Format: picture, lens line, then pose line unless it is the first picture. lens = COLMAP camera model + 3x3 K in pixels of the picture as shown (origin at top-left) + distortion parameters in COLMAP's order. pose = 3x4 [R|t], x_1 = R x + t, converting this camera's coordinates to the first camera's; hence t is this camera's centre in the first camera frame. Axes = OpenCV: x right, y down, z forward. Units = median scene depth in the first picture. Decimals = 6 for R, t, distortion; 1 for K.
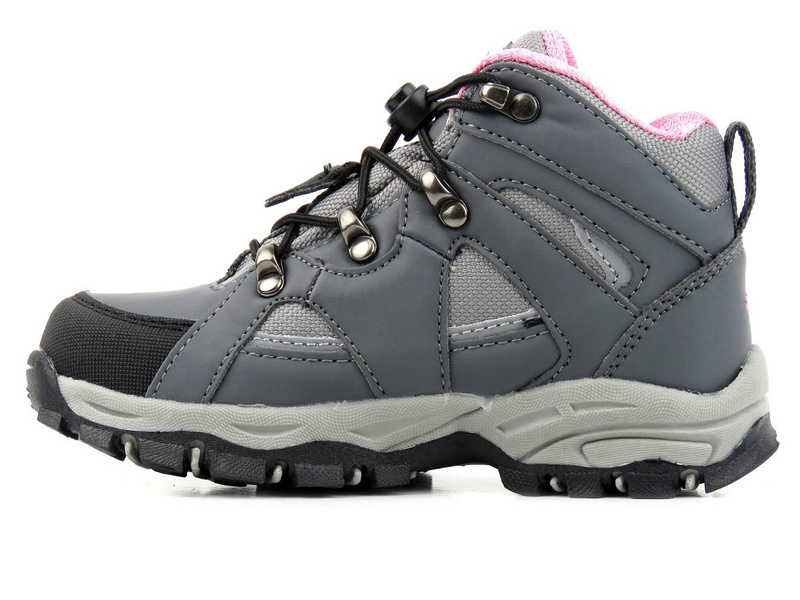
lens RADIAL K [[2945.8, 0, 400.0], [0, 2945.8, 300.0], [0, 0, 1]] dist [-0.045588, -0.220567]
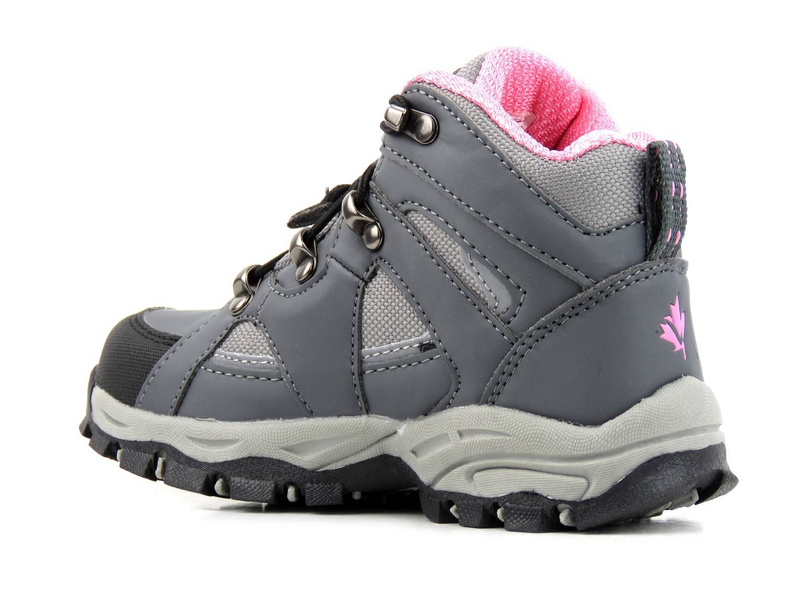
lens RADIAL K [[3632.5, 0, 400.0], [0, 3632.5, 300.0], [0, 0, 1]] dist [0.090956, 0.114090]
pose [[0.796648, 0.018617, -0.604157, 0.772784], [-0.023289, 0.999729, 0.000097, -0.007849], [0.603995, 0.013993, 0.796865, 0.022224]]
